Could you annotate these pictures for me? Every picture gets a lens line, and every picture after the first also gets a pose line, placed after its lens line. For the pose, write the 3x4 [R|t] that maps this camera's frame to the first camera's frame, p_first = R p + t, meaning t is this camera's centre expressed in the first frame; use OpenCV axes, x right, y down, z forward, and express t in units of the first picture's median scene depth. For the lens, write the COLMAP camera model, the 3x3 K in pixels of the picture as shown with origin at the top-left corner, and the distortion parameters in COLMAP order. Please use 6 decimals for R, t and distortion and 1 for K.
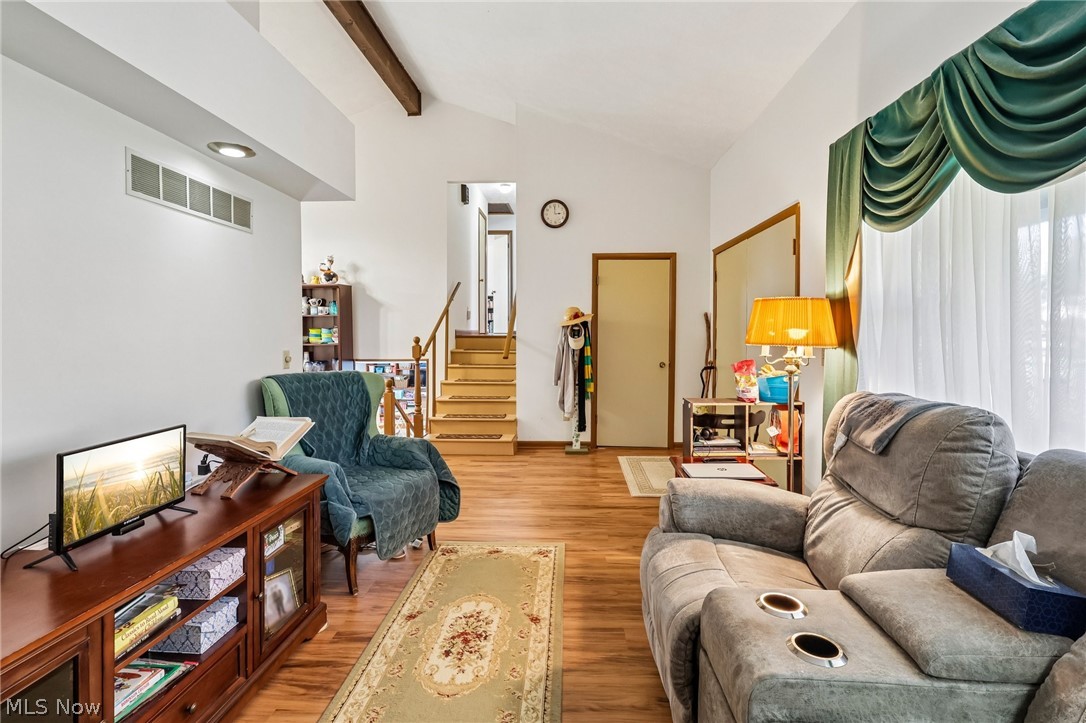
lens RADIAL K [[518.7, 0, 545.3], [0, 518.7, 329.2], [0, 0, 1]] dist [-0.001262, -0.000235]
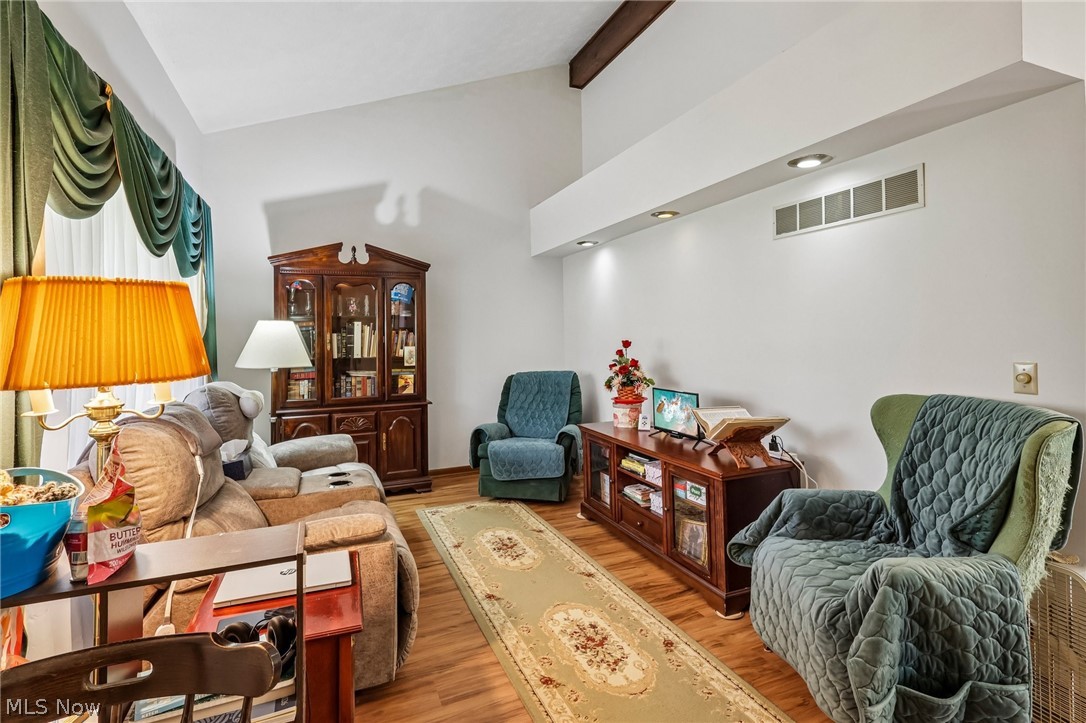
lens RADIAL K [[518.7, 0, 545.3], [0, 518.7, 329.2], [0, 0, 1]] dist [-0.001262, -0.000235]
pose [[-0.898763, 0.006400, -0.438388, 0.363903], [0.016188, 0.999696, -0.018592, 0.004302], [0.438136, -0.023806, -0.898594, 1.847086]]
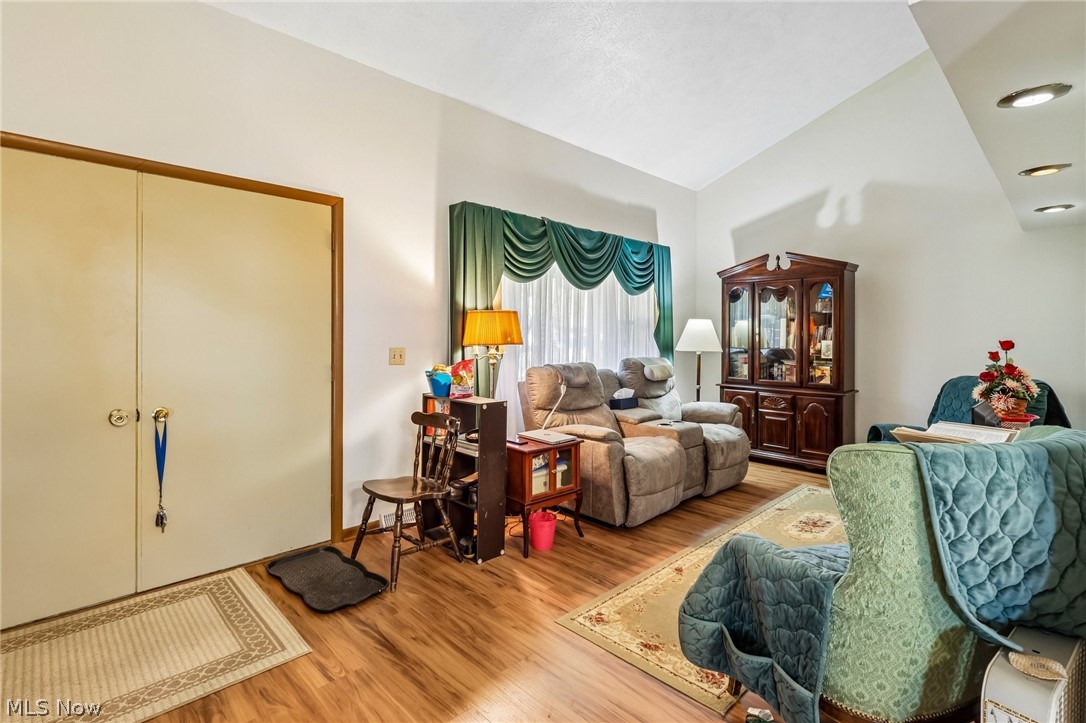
lens RADIAL K [[518.7, 0, 545.3], [0, 518.7, 329.2], [0, 0, 1]] dist [-0.001262, -0.000235]
pose [[-0.736679, 0.000477, 0.676242, -0.644776], [-0.006356, 0.999951, -0.007629, 0.002180], [-0.676213, -0.009919, -0.736640, 2.216810]]
